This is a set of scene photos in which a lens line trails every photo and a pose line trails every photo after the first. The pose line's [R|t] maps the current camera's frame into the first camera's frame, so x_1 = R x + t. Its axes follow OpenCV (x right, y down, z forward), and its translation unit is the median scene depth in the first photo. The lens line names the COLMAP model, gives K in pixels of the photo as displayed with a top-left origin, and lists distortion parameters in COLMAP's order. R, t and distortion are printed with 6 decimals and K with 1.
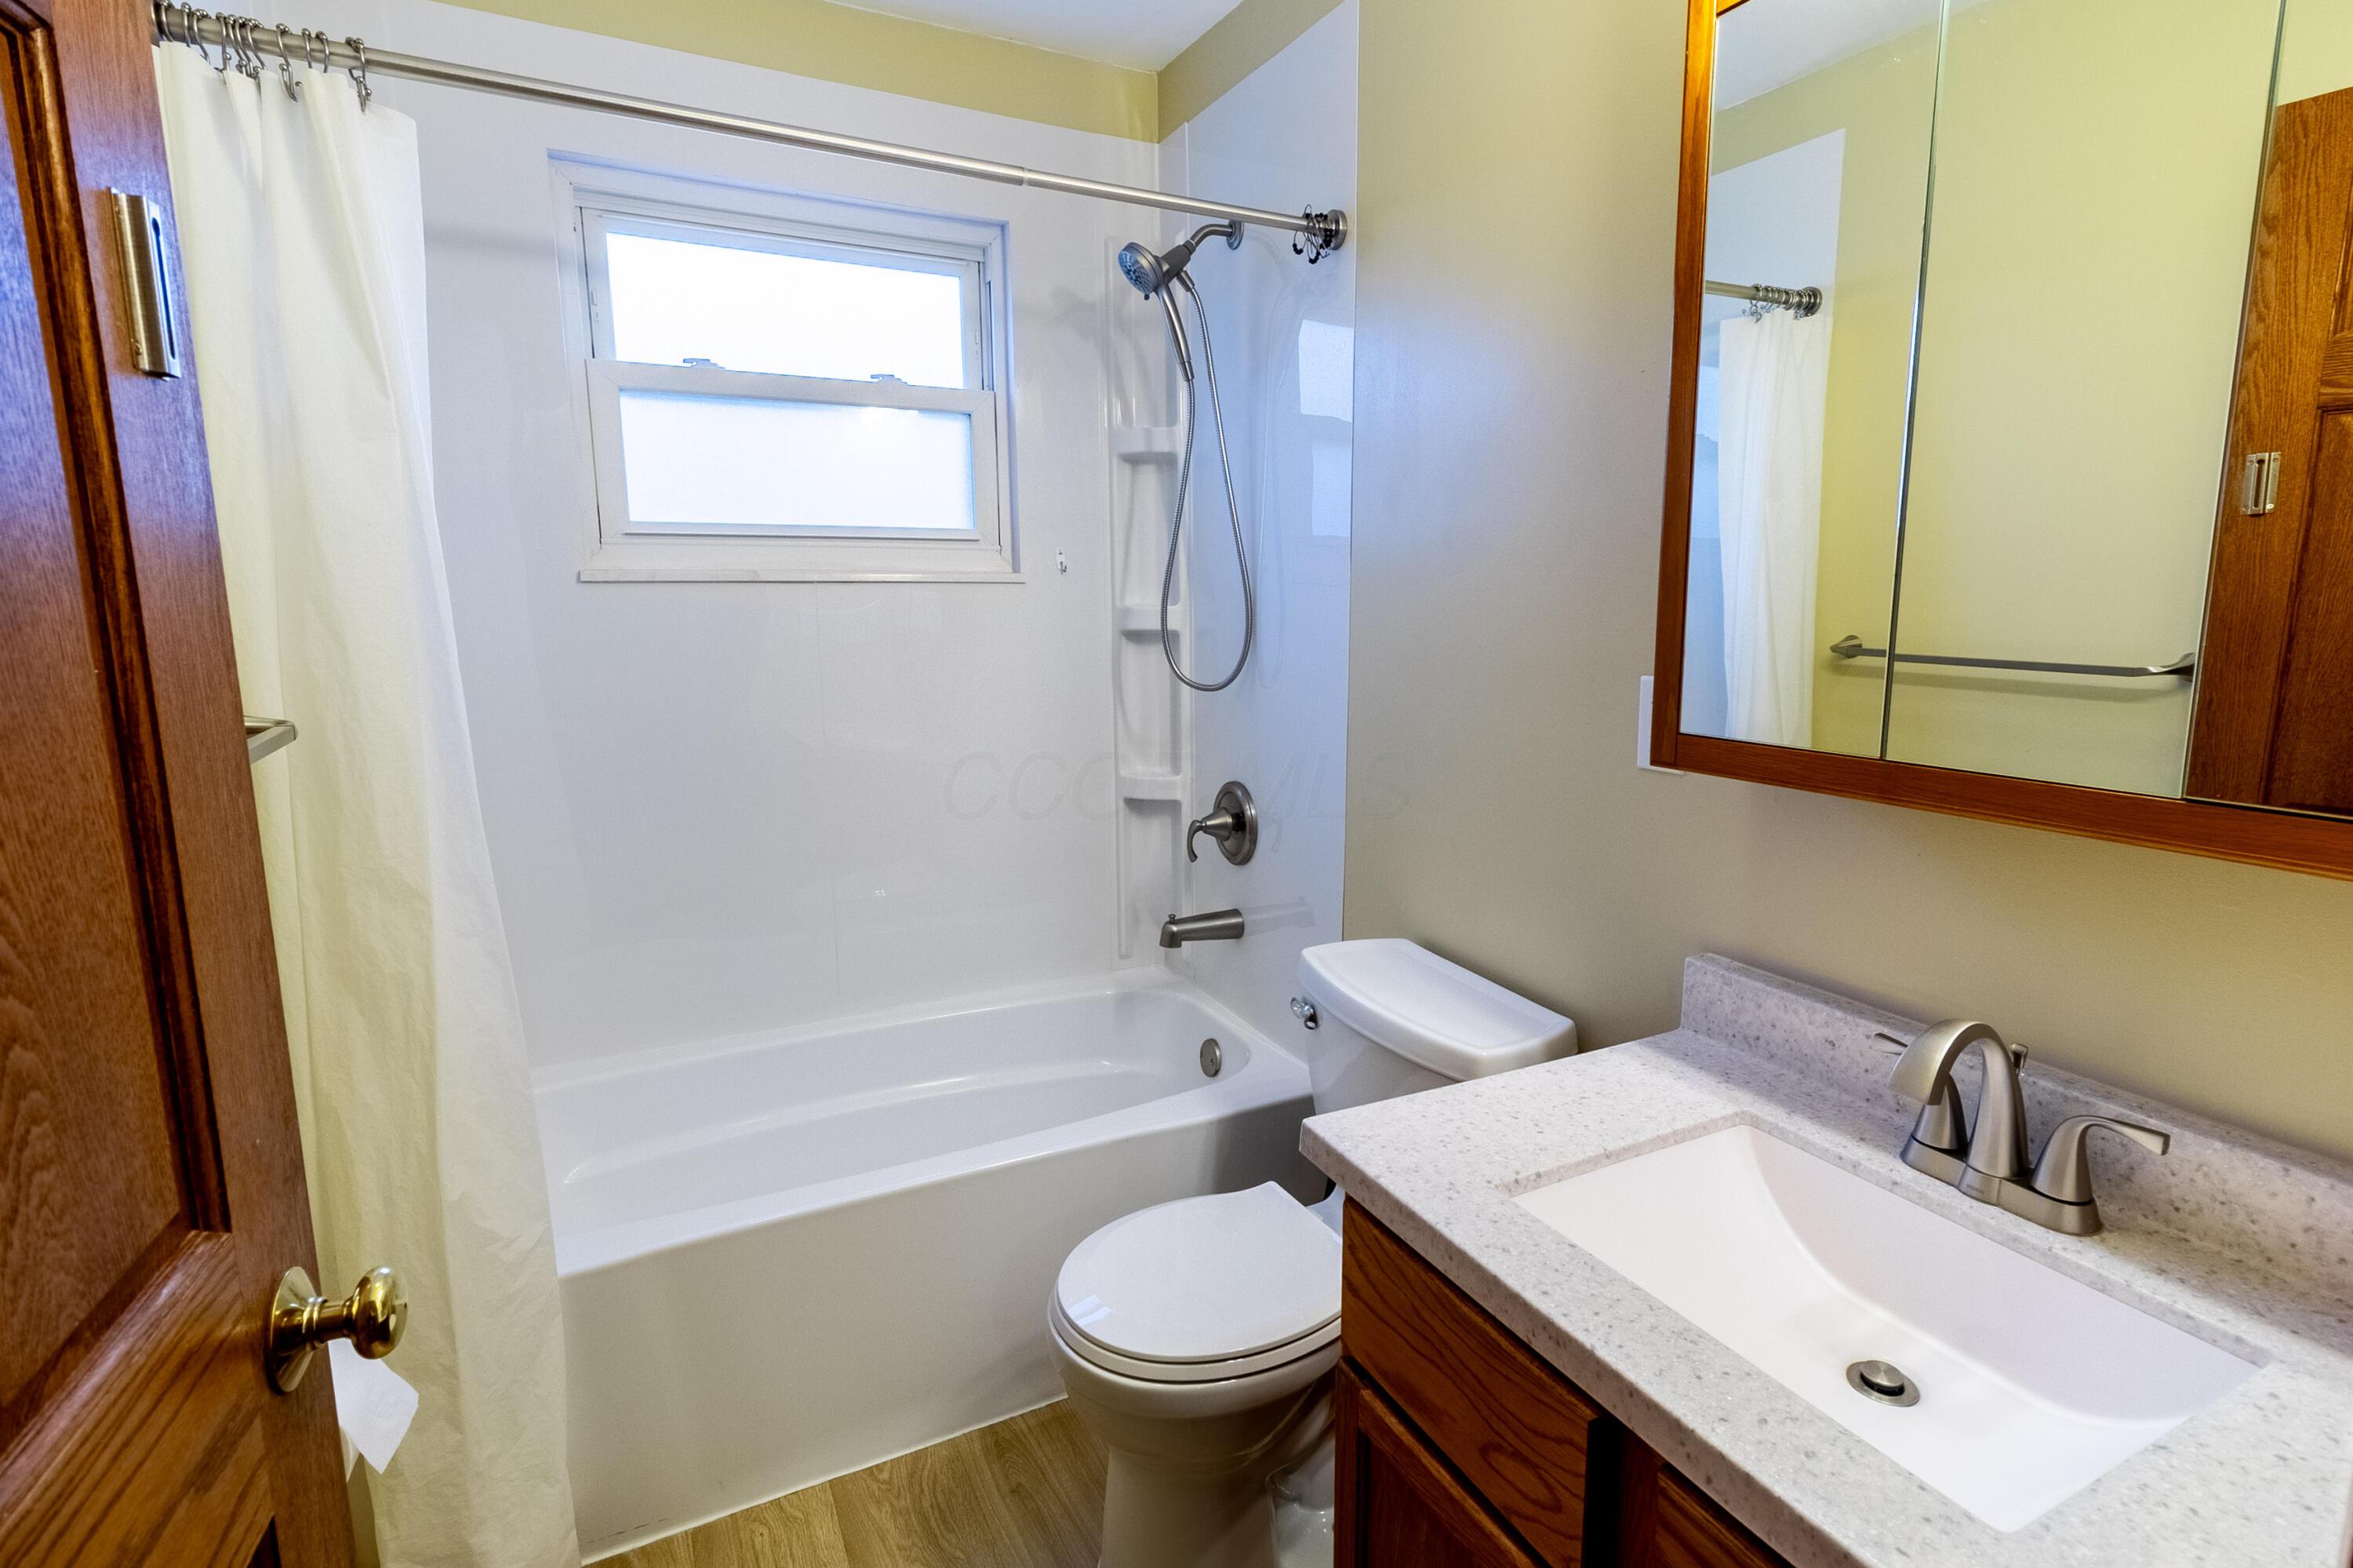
lens RADIAL K [[1136.4, 0, 1230.3], [0, 1136.4, 770.6], [0, 0, 1]] dist [0.003897, 0.000246]
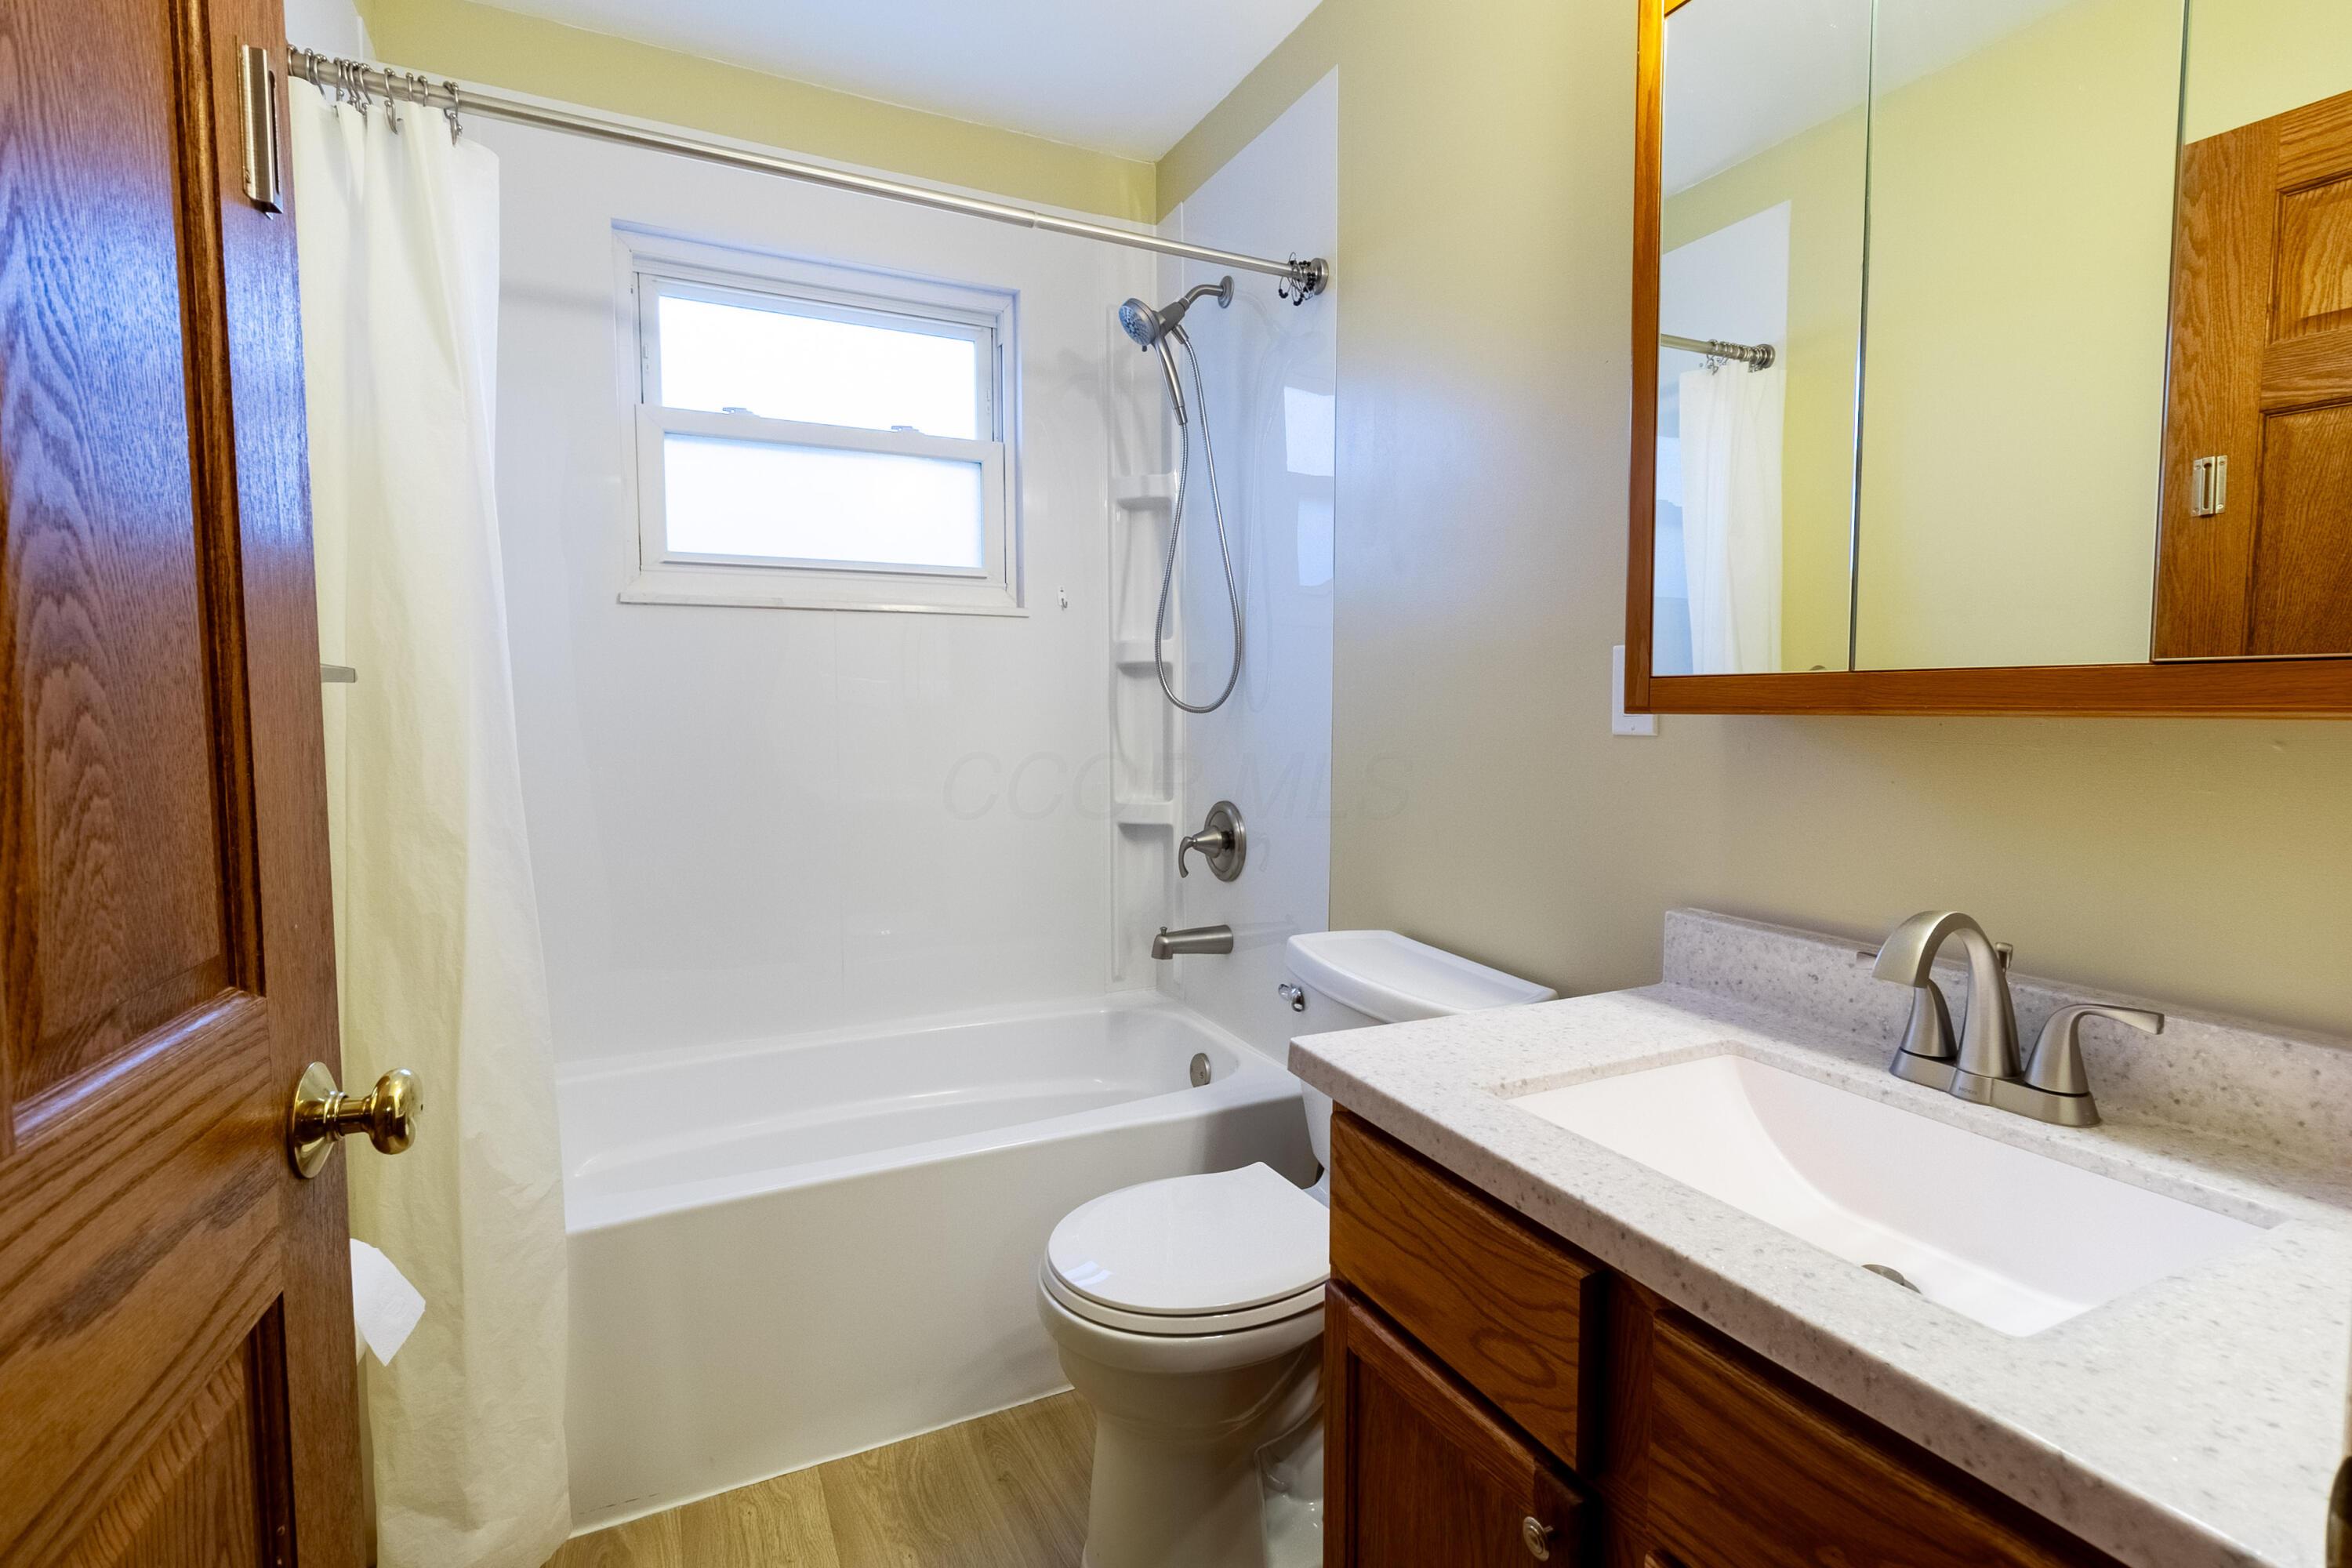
lens RADIAL K [[1082.4, 0, 1186.4], [0, 1082.4, 771.0], [0, 0, 1]] dist [0.003731, 0.000203]
pose [[0.999505, 0.002375, -0.031382, 0.000400], [-0.005165, 0.996008, -0.089116, 0.130977], [0.031045, 0.089234, 0.995527, 0.007016]]
